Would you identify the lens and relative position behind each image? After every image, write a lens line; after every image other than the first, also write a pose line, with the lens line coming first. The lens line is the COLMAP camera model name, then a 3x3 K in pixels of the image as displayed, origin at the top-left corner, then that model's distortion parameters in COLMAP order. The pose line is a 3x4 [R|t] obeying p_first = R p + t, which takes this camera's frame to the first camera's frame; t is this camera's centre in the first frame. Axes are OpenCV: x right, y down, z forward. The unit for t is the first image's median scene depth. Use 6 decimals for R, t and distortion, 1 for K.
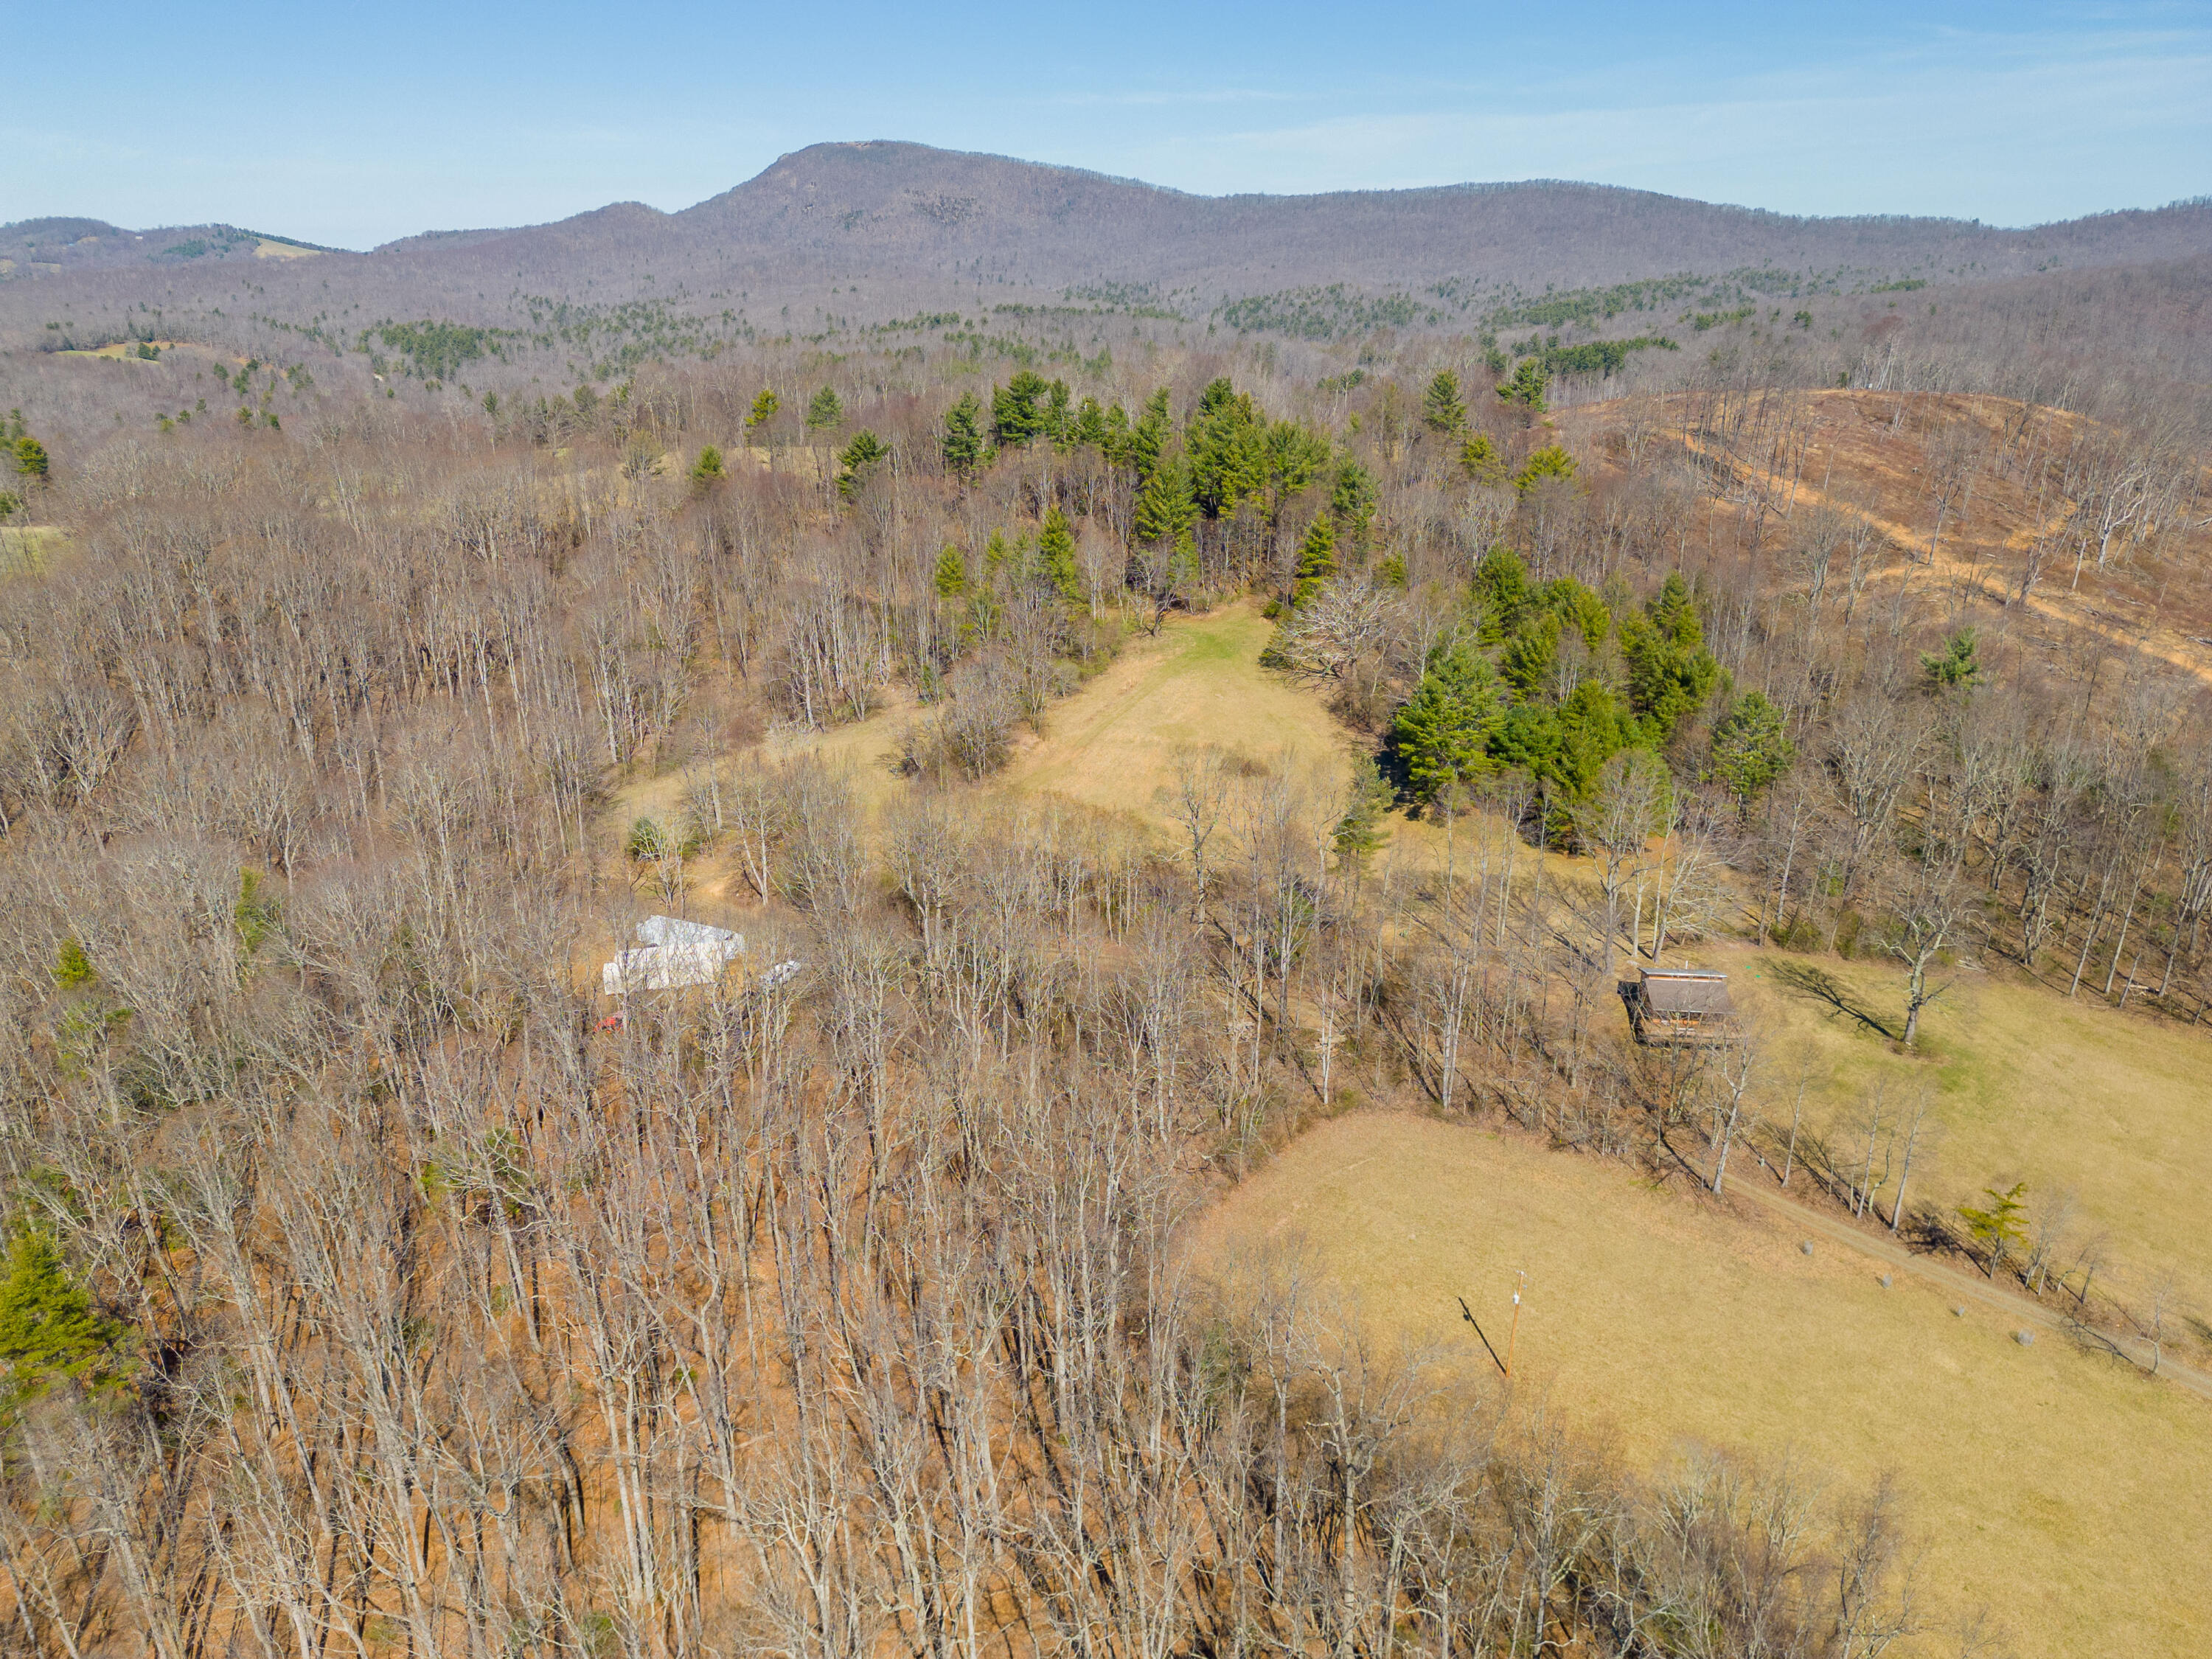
lens RADIAL K [[1554.6, 0, 1101.1], [0, 1554.6, 828.5], [0, 0, 1]] dist [0.072191, -0.057294]
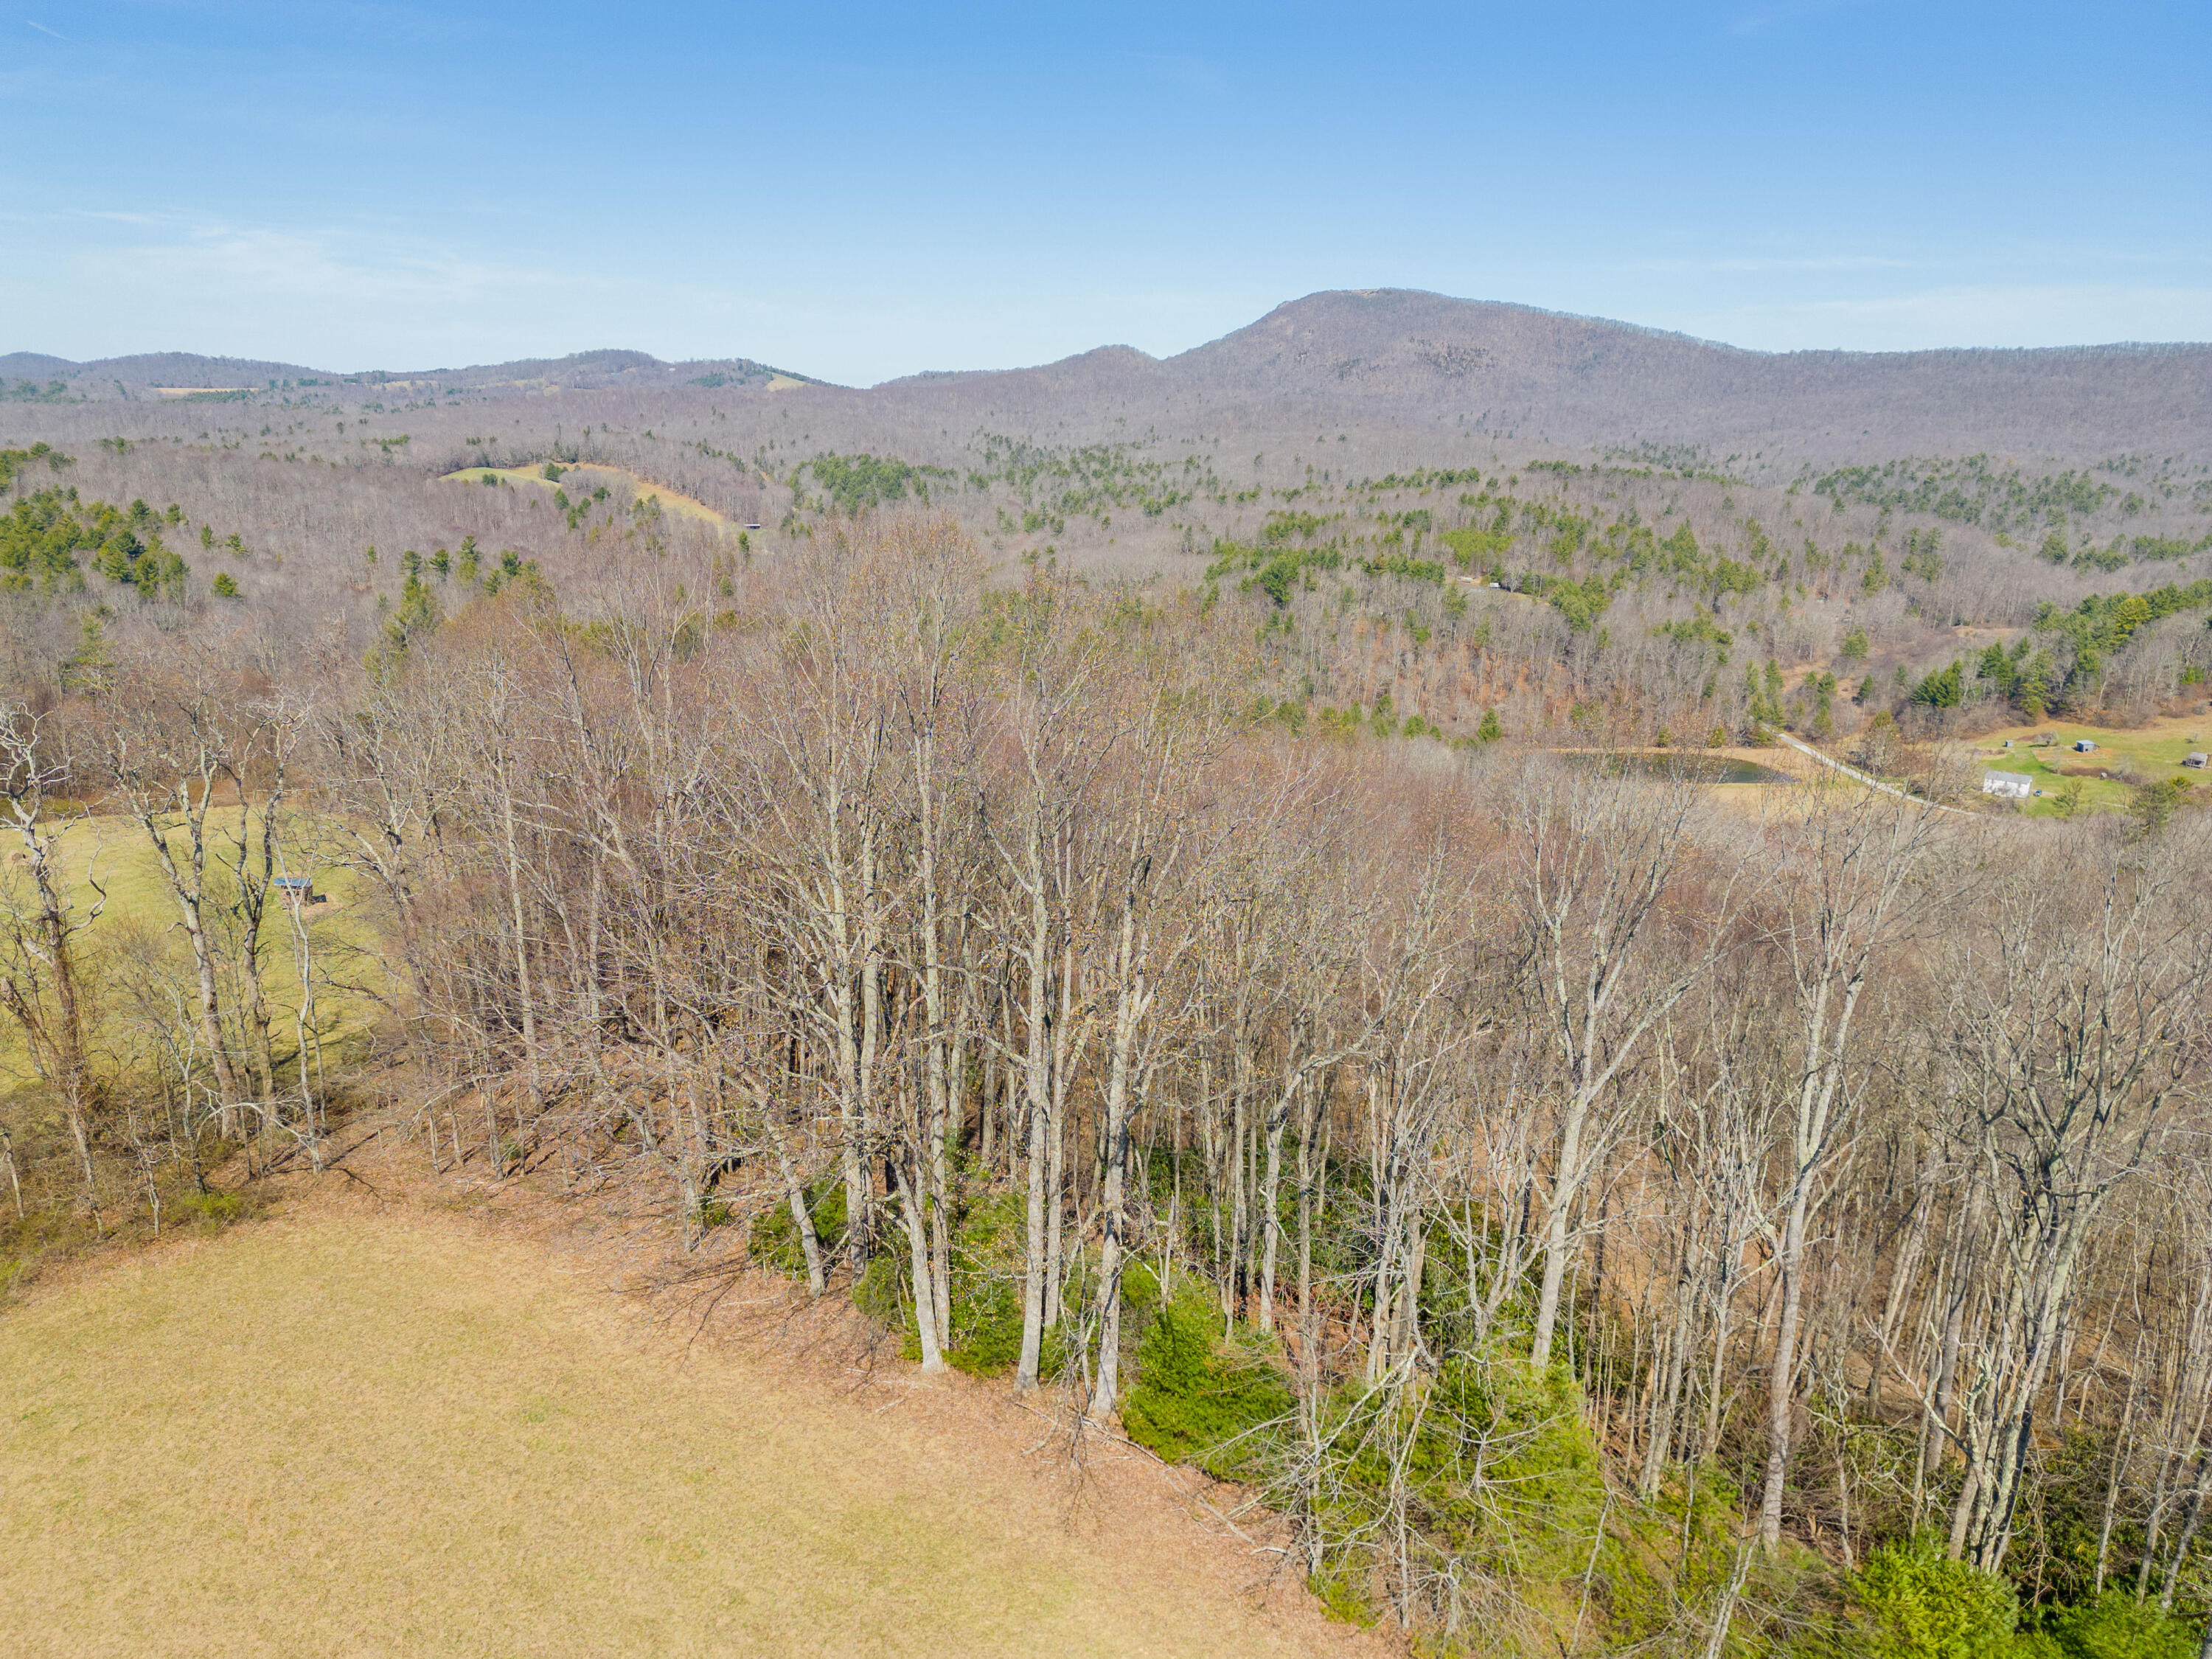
lens RADIAL K [[1554.6, 0, 1107.8], [0, 1554.6, 827.6], [0, 0, 1]] dist [0.072191, -0.057294]
pose [[0.957869, 0.109993, -0.265307, -0.043040], [-0.133932, 0.988236, -0.073841, -0.076301], [0.254064, 0.106263, 0.961332, 0.239812]]
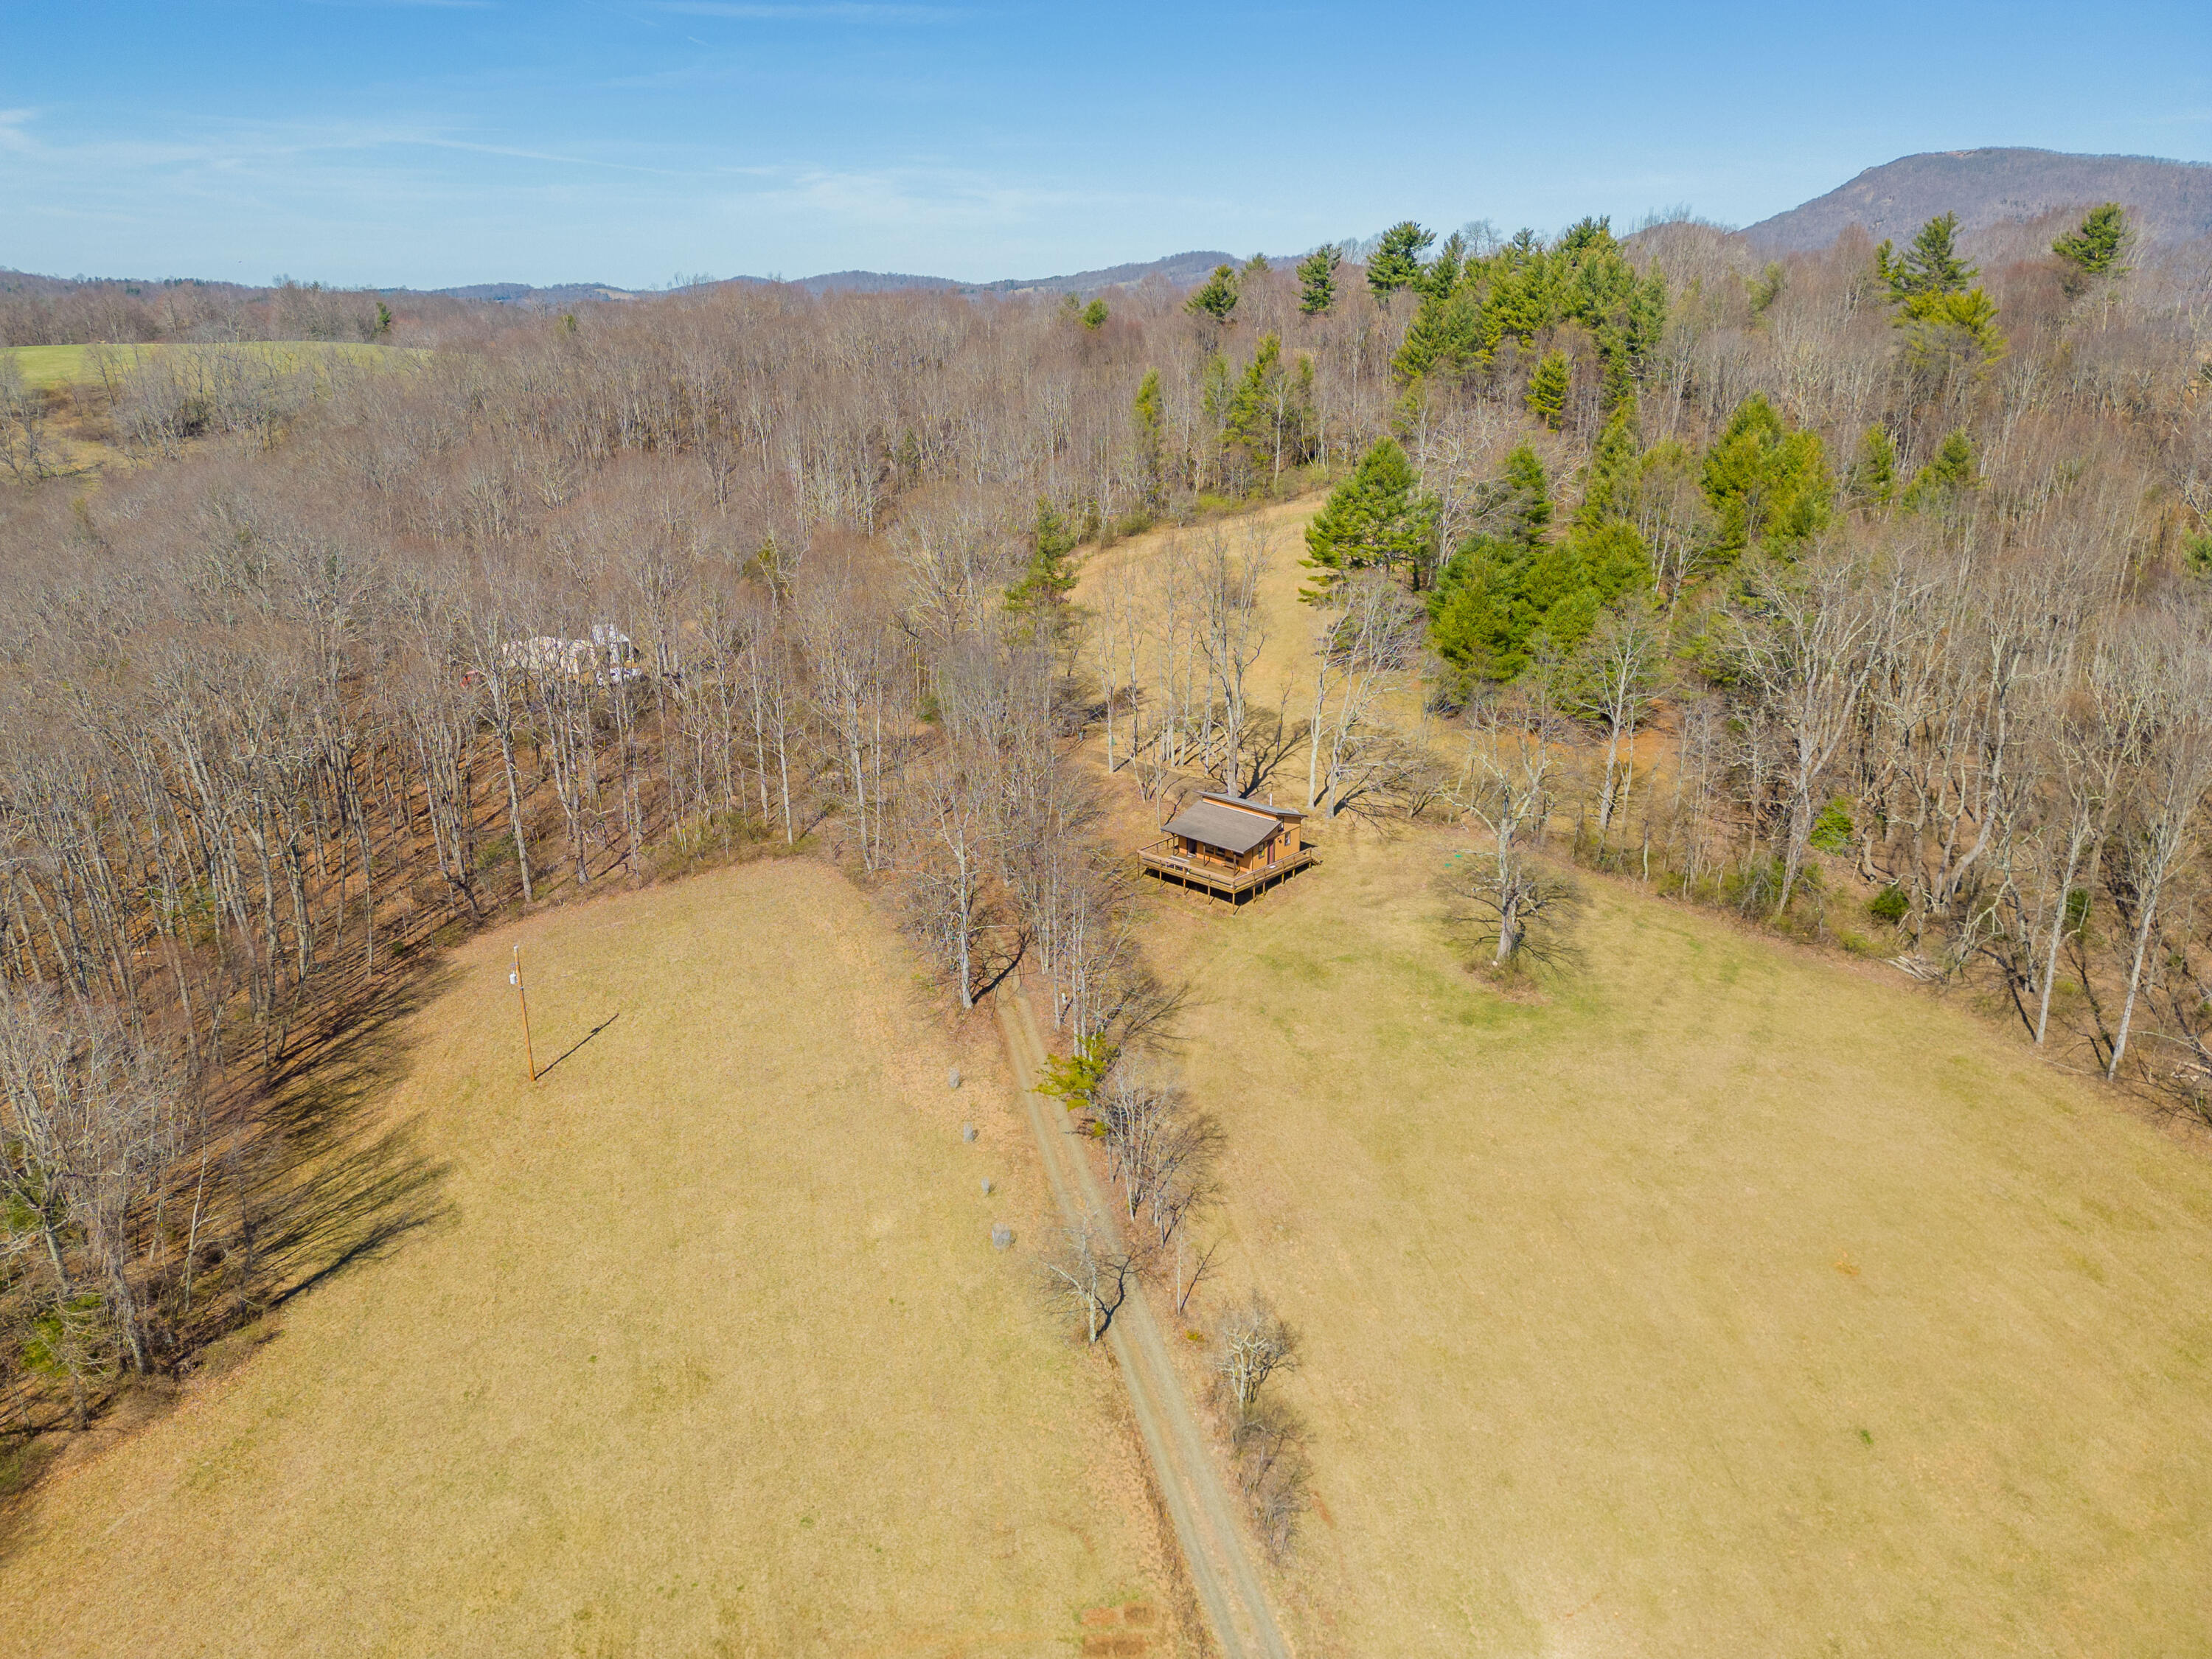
lens RADIAL K [[1554.6, 0, 1100.8], [0, 1554.6, 828.4], [0, 0, 1]] dist [0.072191, -0.057294]
pose [[0.805627, 0.201549, -0.557084, 0.076311], [-0.213589, 0.975923, 0.044200, 0.009034], [0.552580, 0.083379, 0.829279, 0.036487]]
